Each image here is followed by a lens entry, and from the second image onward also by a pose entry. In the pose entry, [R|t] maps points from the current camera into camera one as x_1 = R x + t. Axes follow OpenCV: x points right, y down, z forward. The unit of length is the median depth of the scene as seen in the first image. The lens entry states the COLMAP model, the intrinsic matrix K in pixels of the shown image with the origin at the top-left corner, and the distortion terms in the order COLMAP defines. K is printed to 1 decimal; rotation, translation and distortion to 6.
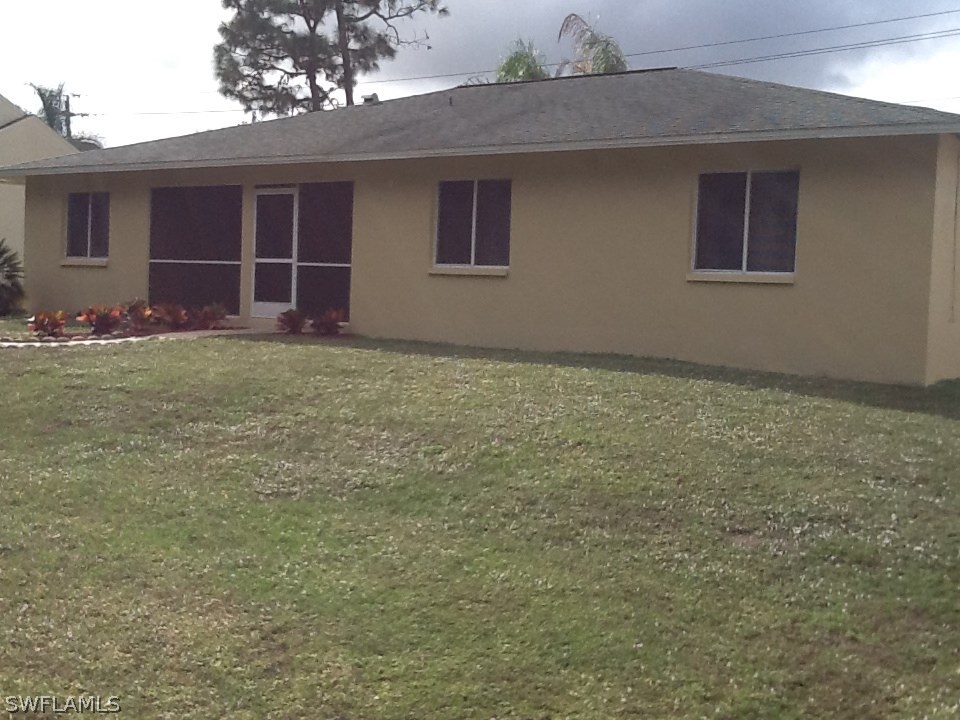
lens RADIAL K [[1217.7, 0, 483.3], [0, 1217.7, 357.9], [0, 0, 1]] dist [0.023219, 0.000000]
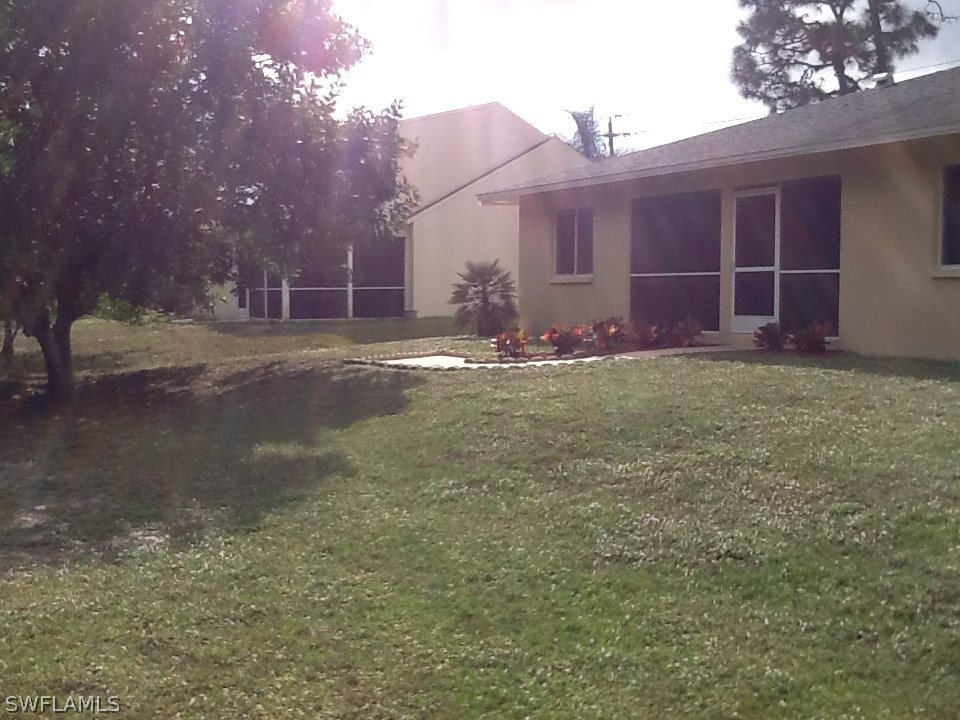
lens RADIAL K [[1167.5, 0, 478.9], [0, 1167.5, 361.6], [0, 0, 1]] dist [-0.049369, 0.000000]
pose [[0.870980, -0.004001, -0.491302, 0.070089], [0.002555, 0.999990, -0.003614, -0.009019], [0.491312, 0.001893, 0.870982, 0.148313]]
